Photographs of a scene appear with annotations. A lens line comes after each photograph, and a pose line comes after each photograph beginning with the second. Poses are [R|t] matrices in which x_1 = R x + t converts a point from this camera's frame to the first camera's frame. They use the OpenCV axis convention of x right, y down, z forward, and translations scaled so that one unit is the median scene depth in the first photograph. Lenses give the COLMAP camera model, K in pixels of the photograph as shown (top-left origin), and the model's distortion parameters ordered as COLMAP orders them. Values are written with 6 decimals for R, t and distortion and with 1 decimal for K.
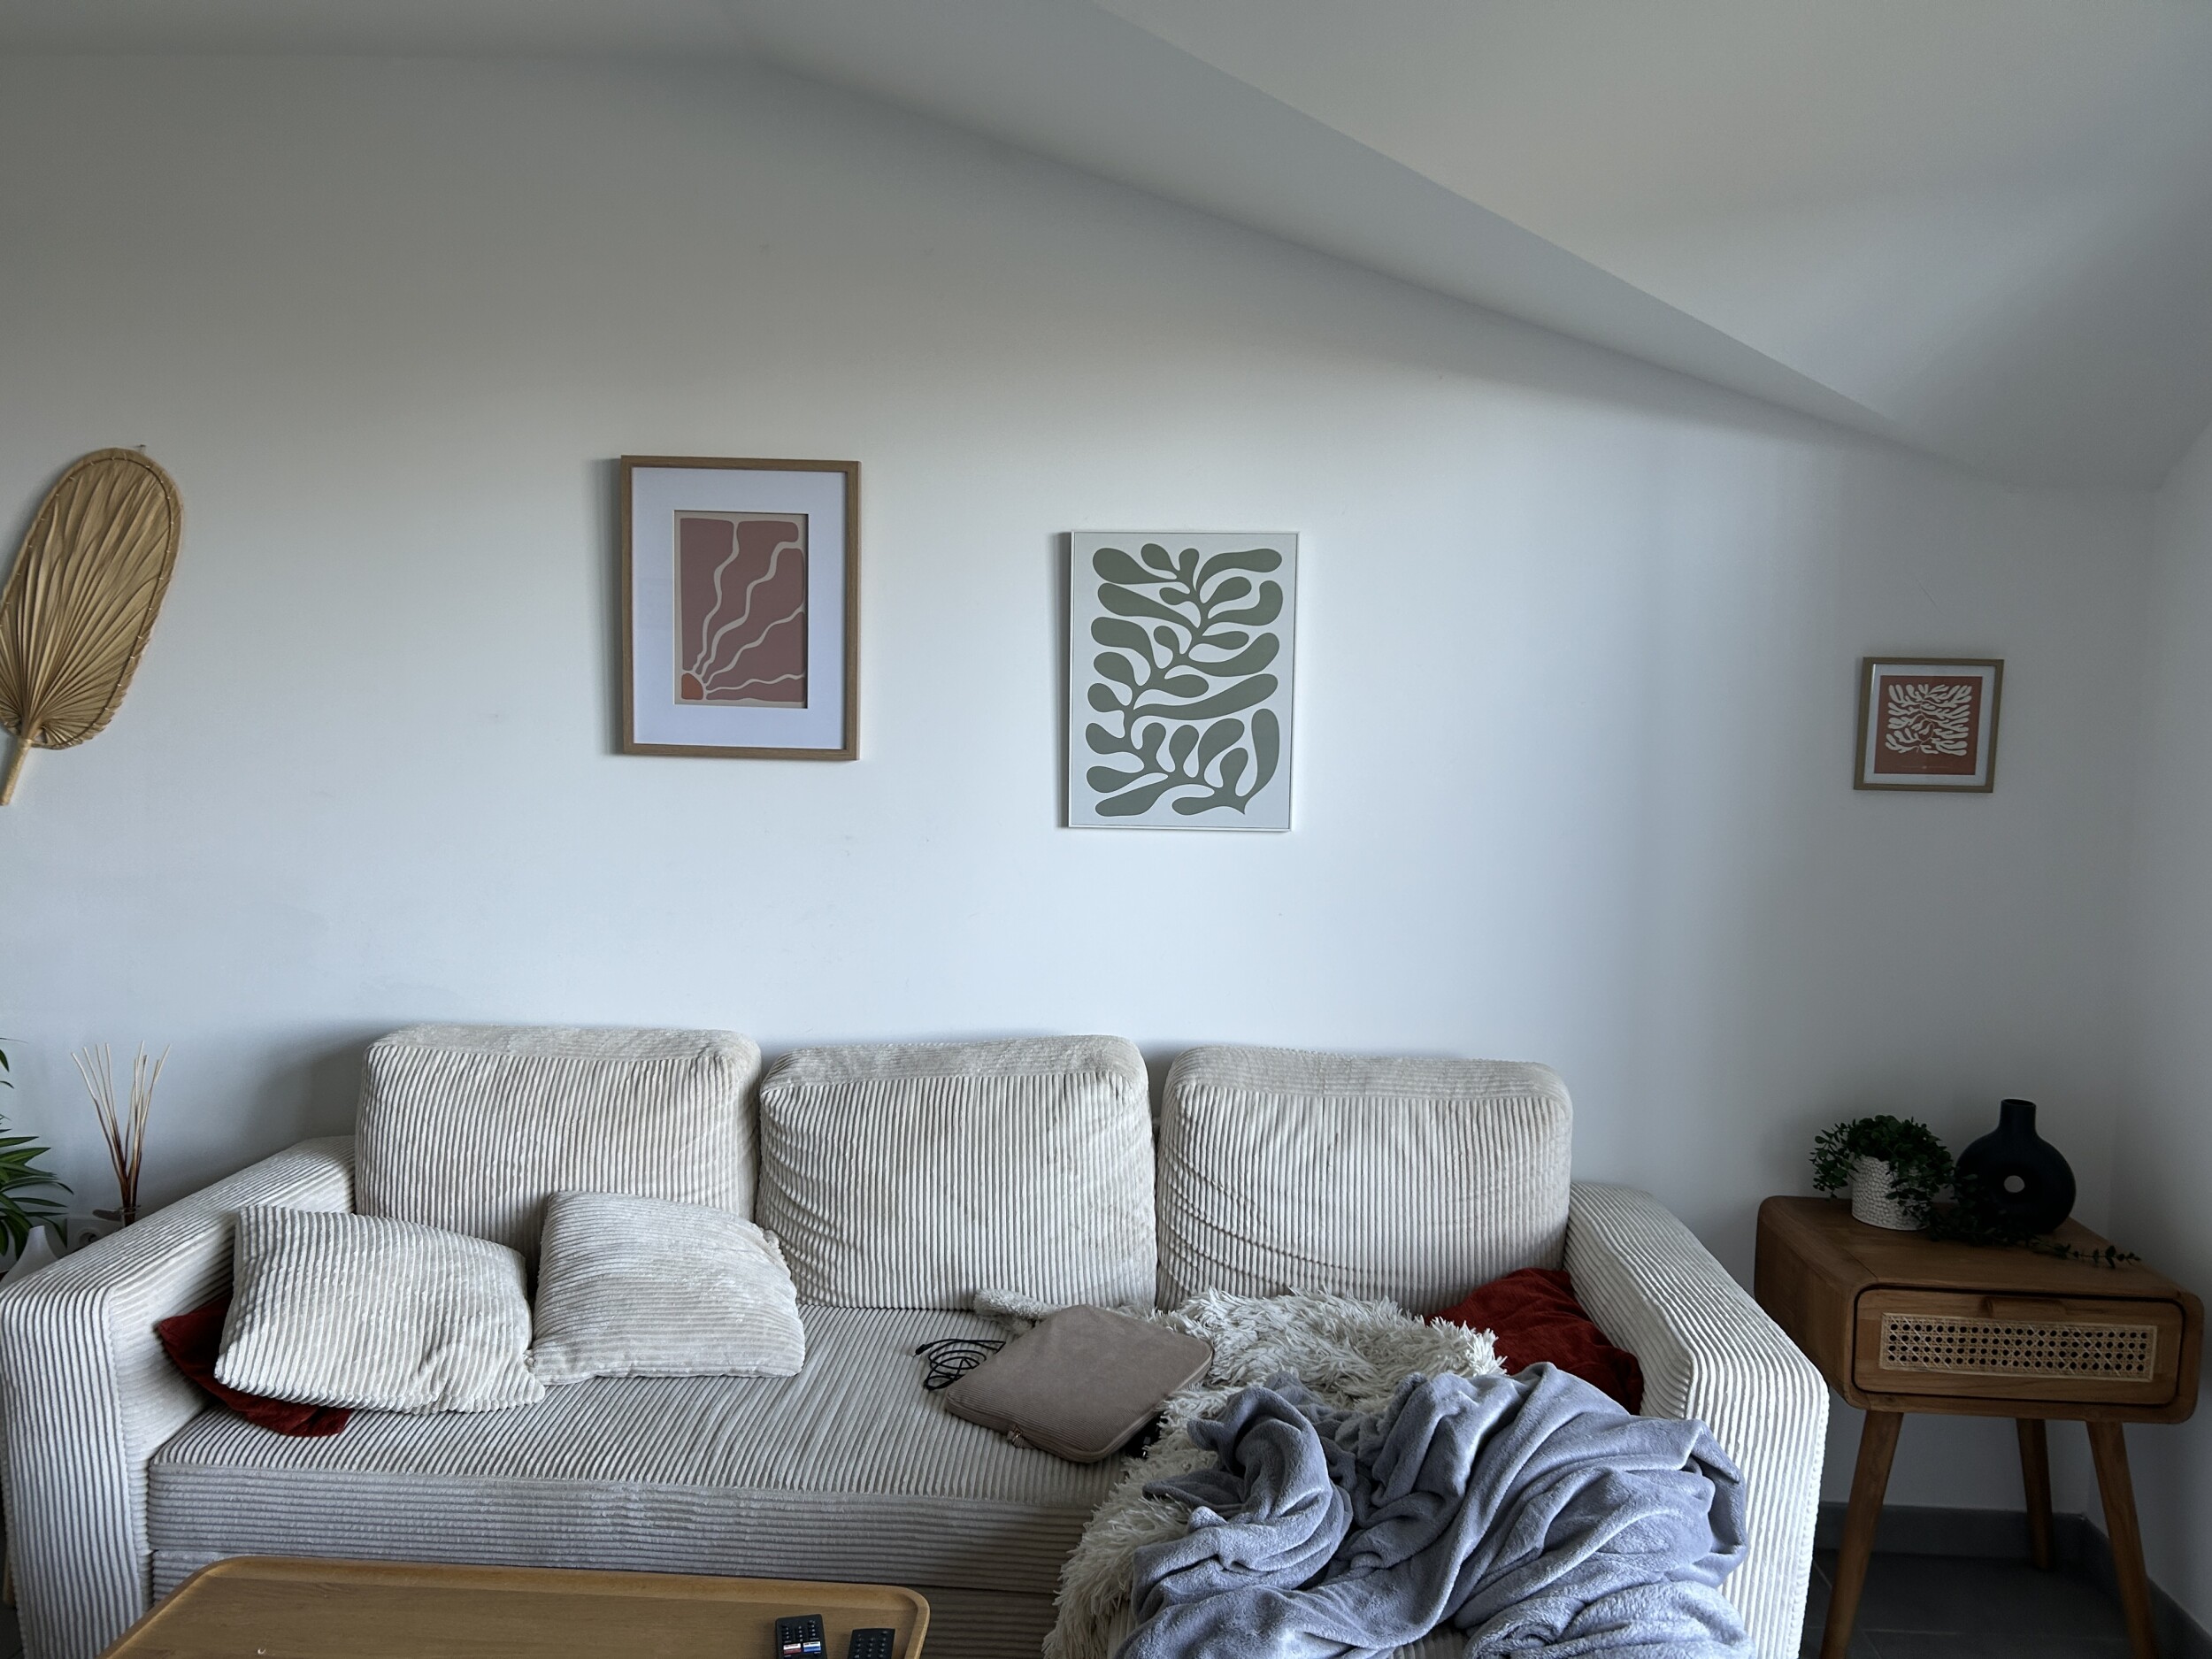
lens RADIAL K [[1669.8, 0, 1105.4], [0, 1669.8, 825.1], [0, 0, 1]] dist [0.008127, 0.003466]
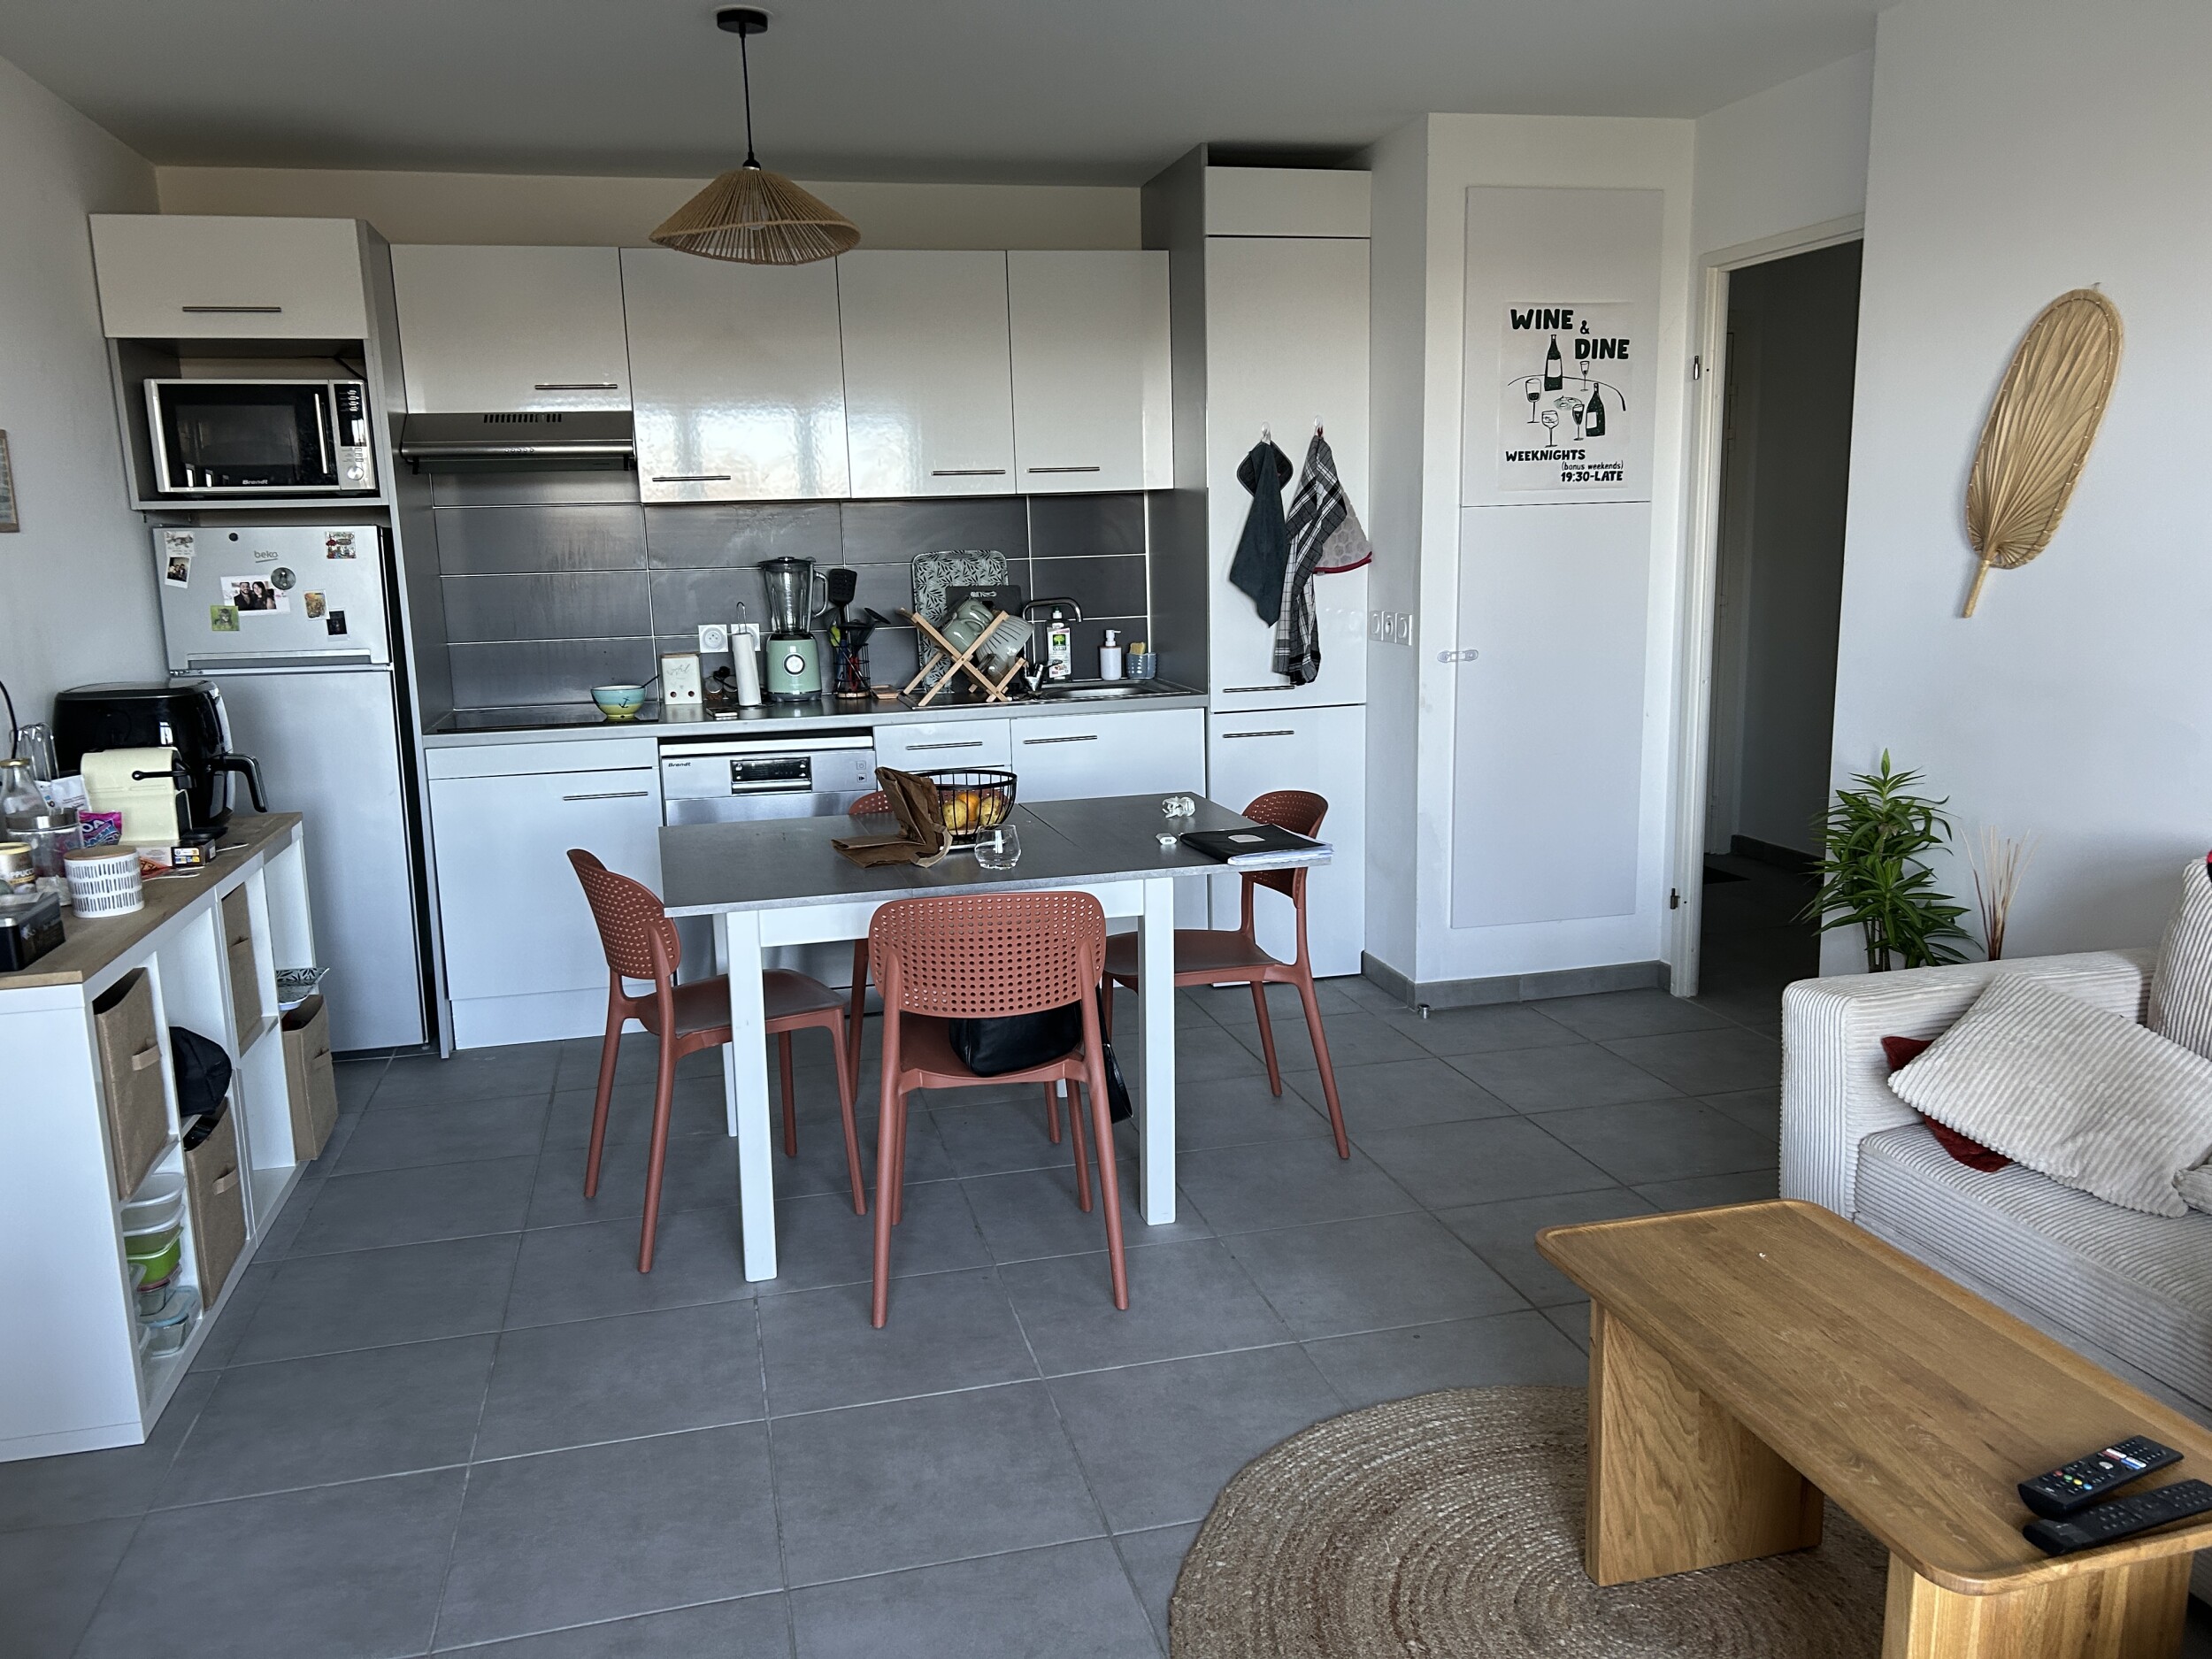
lens RADIAL K [[1669.8, 0, 1105.2], [0, 1669.8, 834.6], [0, 0, 1]] dist [0.008127, 0.003466]
pose [[0.295060, 0.143209, -0.944686, 0.309089], [-0.045006, 0.989690, 0.135974, 0.007076], [0.954418, 0.002396, 0.298463, 0.068228]]
